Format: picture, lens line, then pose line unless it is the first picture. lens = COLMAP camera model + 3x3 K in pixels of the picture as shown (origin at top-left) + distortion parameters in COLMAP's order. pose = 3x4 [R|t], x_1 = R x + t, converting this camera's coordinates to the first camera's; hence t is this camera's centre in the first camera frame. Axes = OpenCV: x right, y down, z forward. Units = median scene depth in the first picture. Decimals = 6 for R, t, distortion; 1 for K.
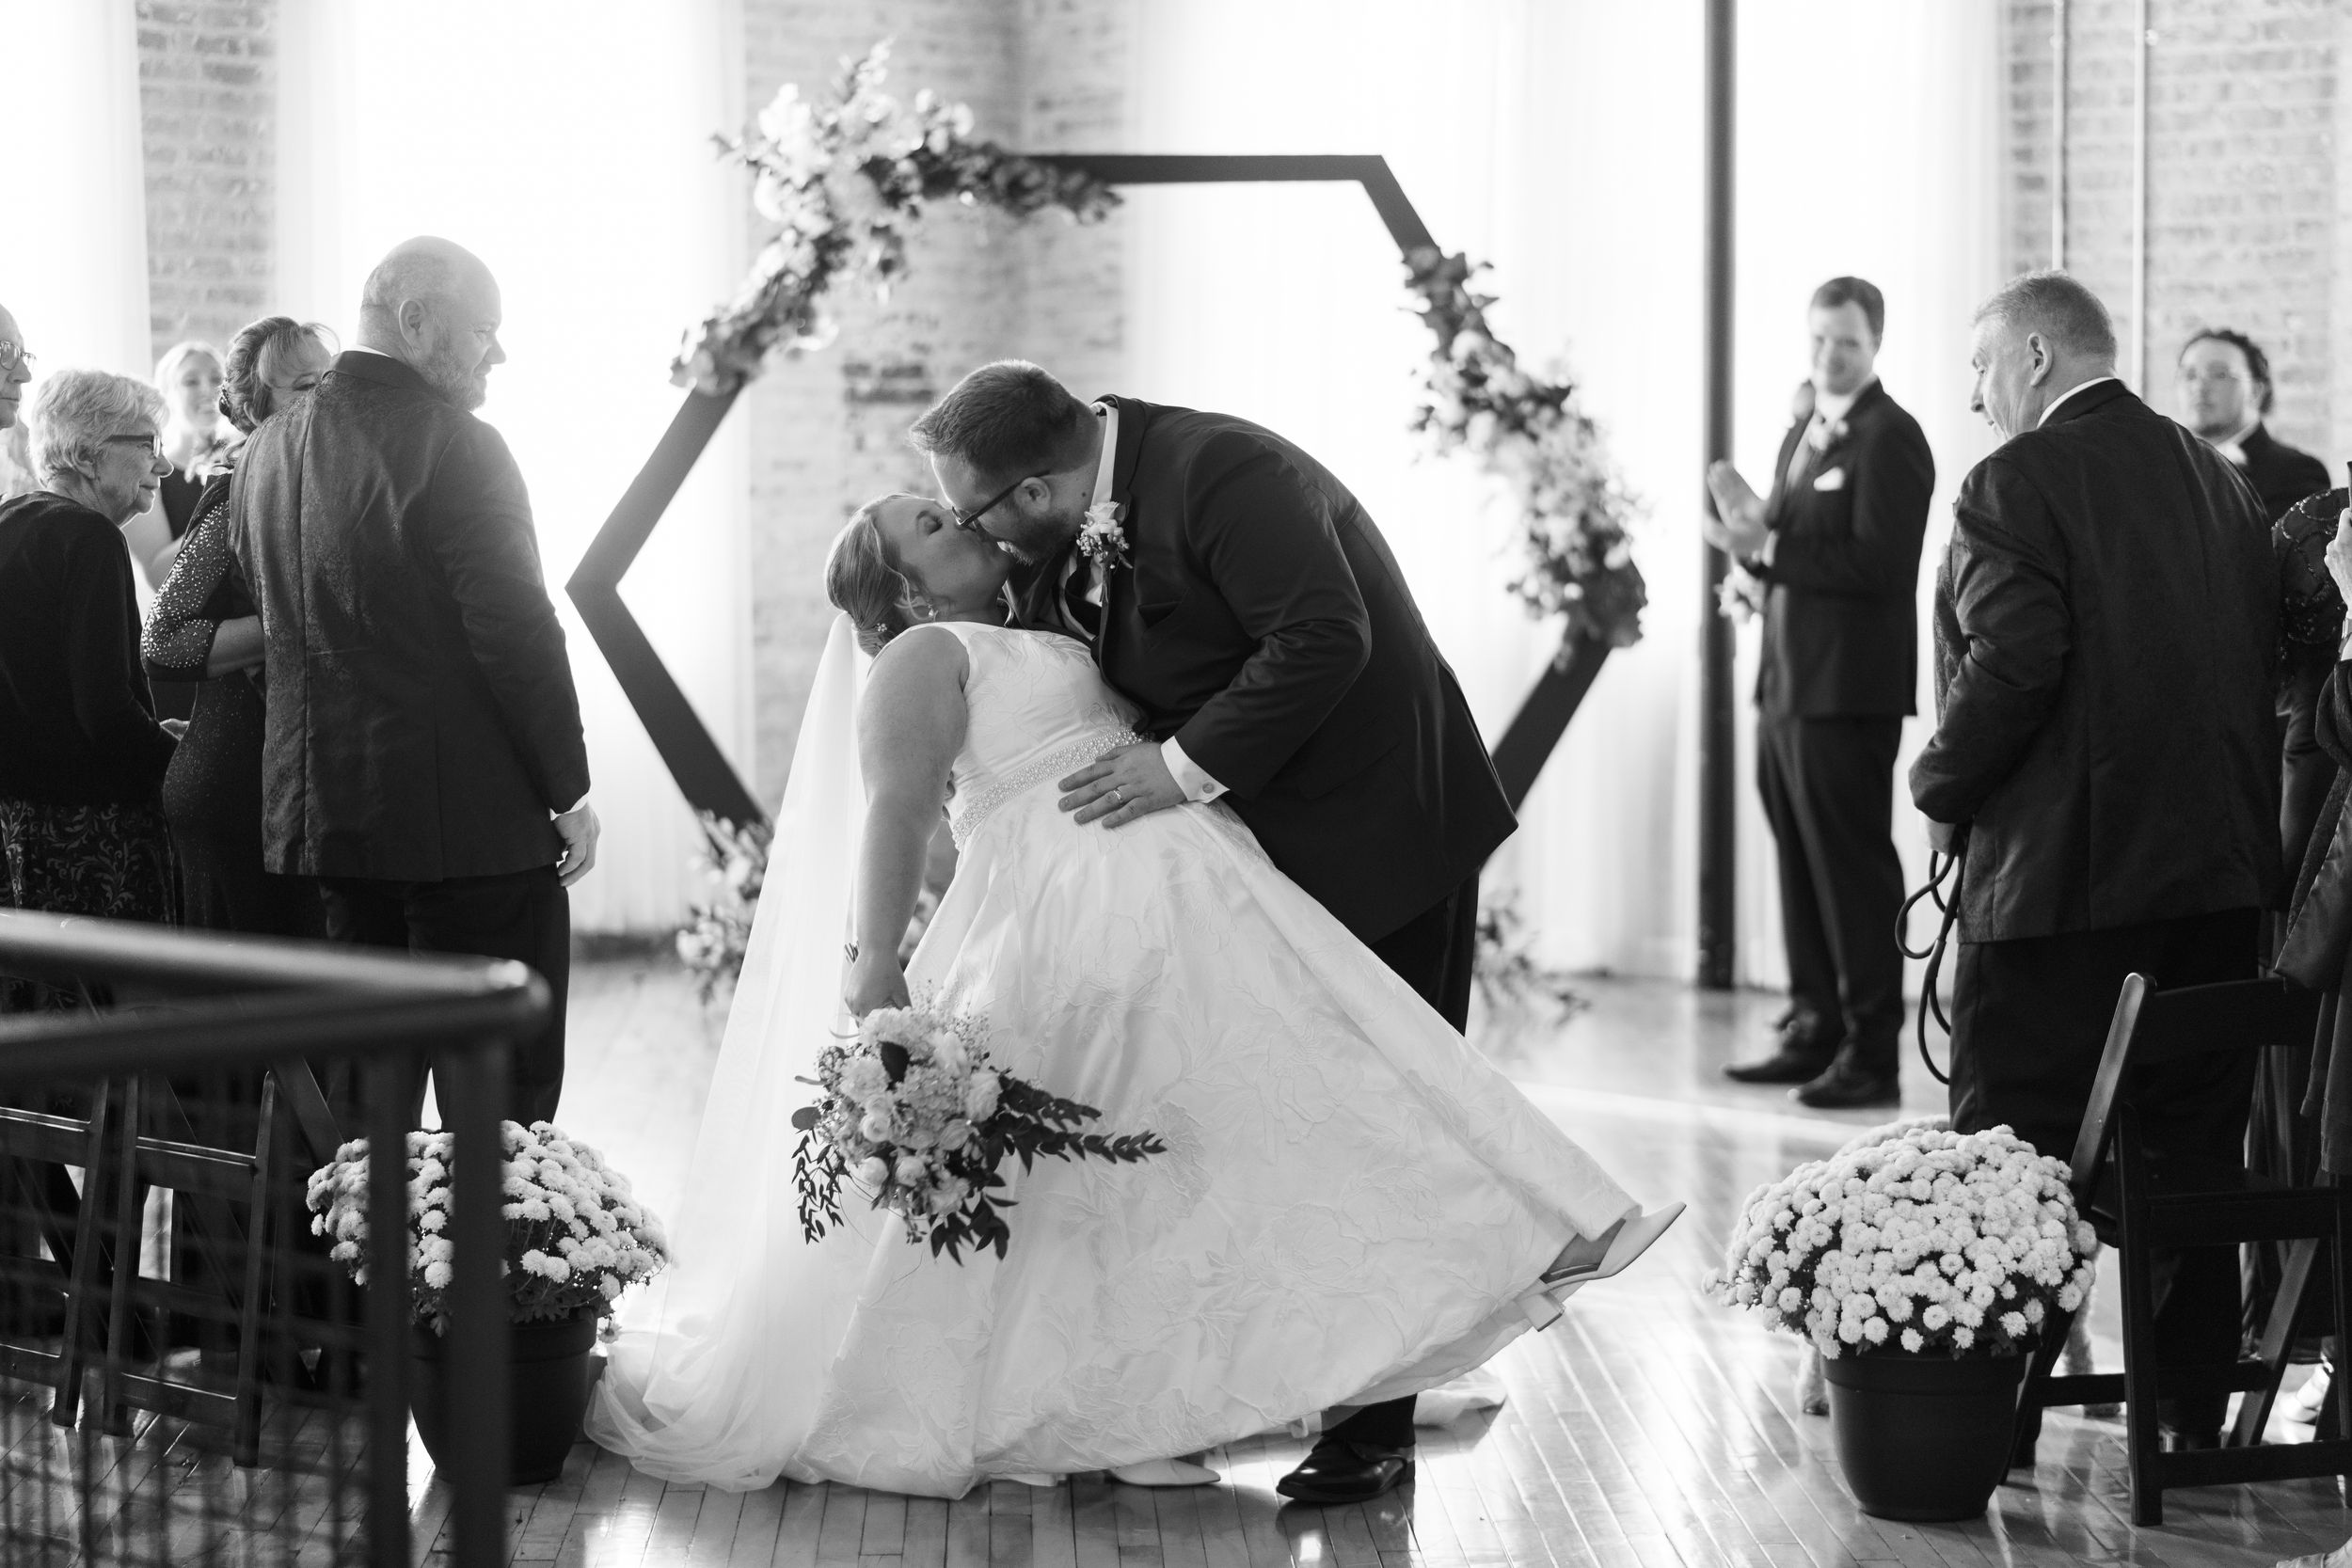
lens RADIAL K [[5625.5, 0, 1172.1], [0, 5625.5, 779.0], [0, 0, 1]] dist [-0.026152, 0.000000]
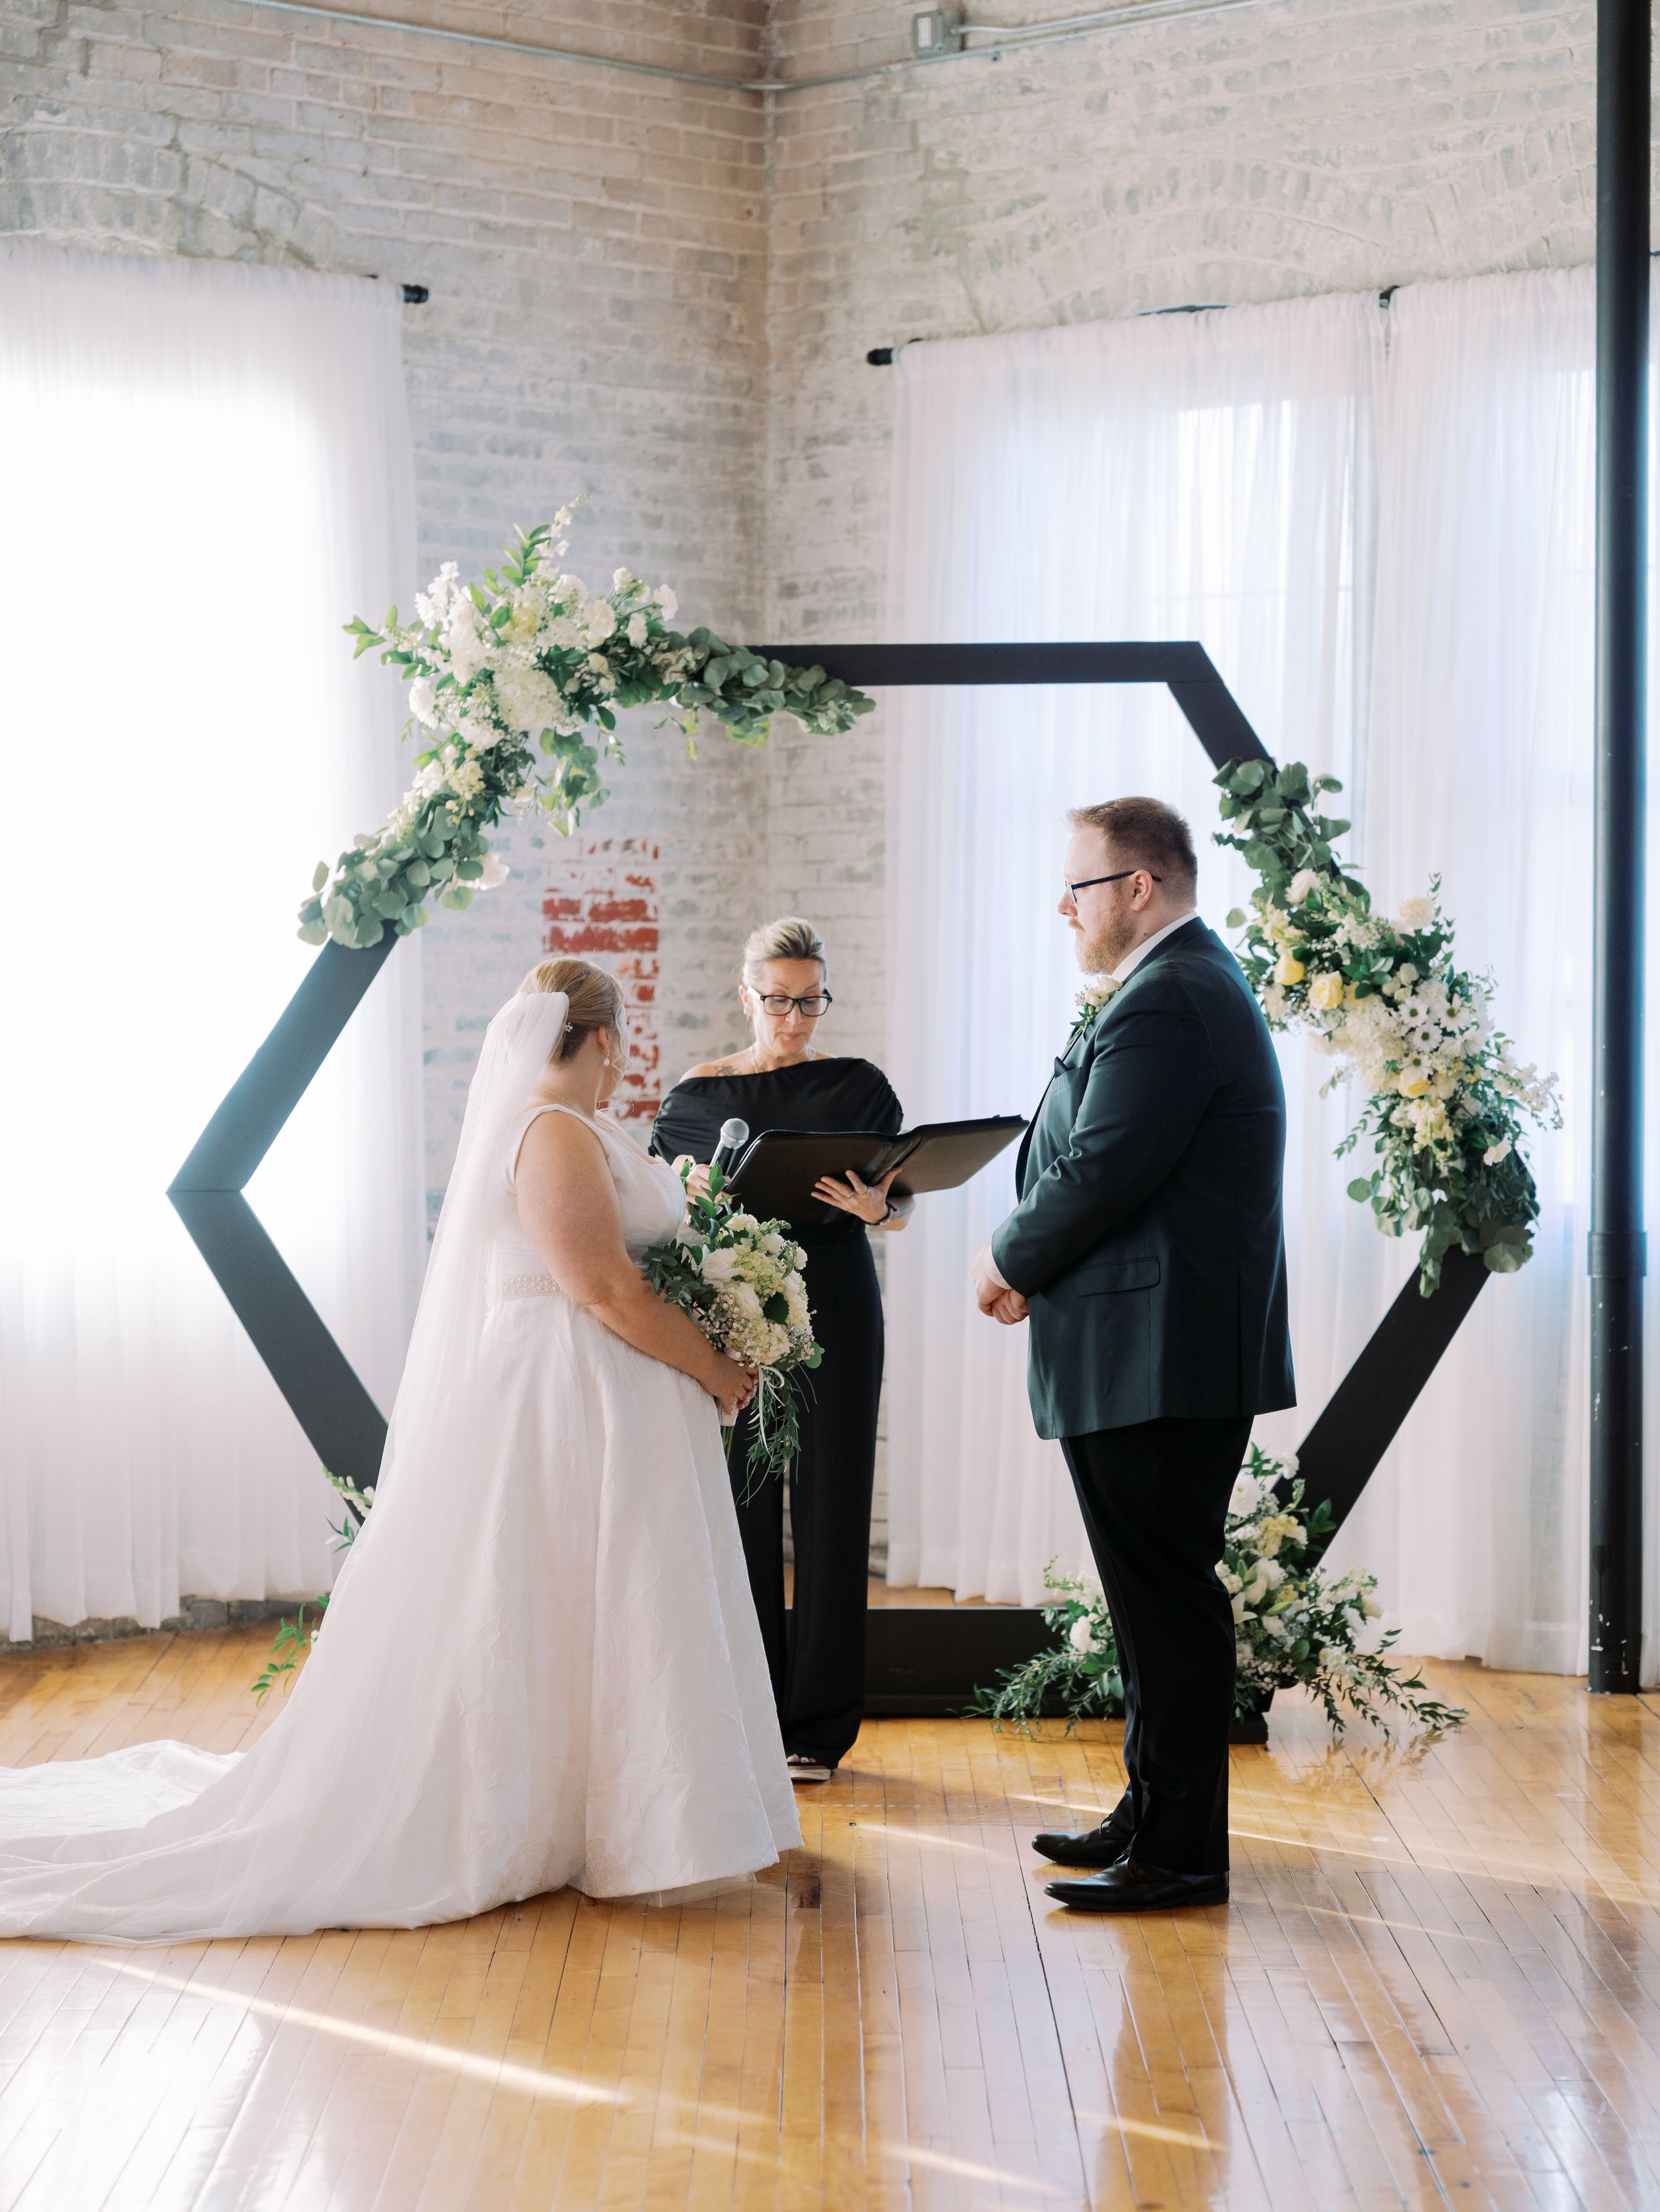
lens RADIAL K [[4573.5, 0, 852.7], [0, 4573.5, 1204.7], [0, 0, 1]] dist [-0.030097, 0.000000]
pose [[0.999366, 0.000161, -0.035600, 0.011774], [-0.000181, 1.000000, -0.000566, -0.031846], [0.035600, 0.000572, 0.999366, 0.356269]]
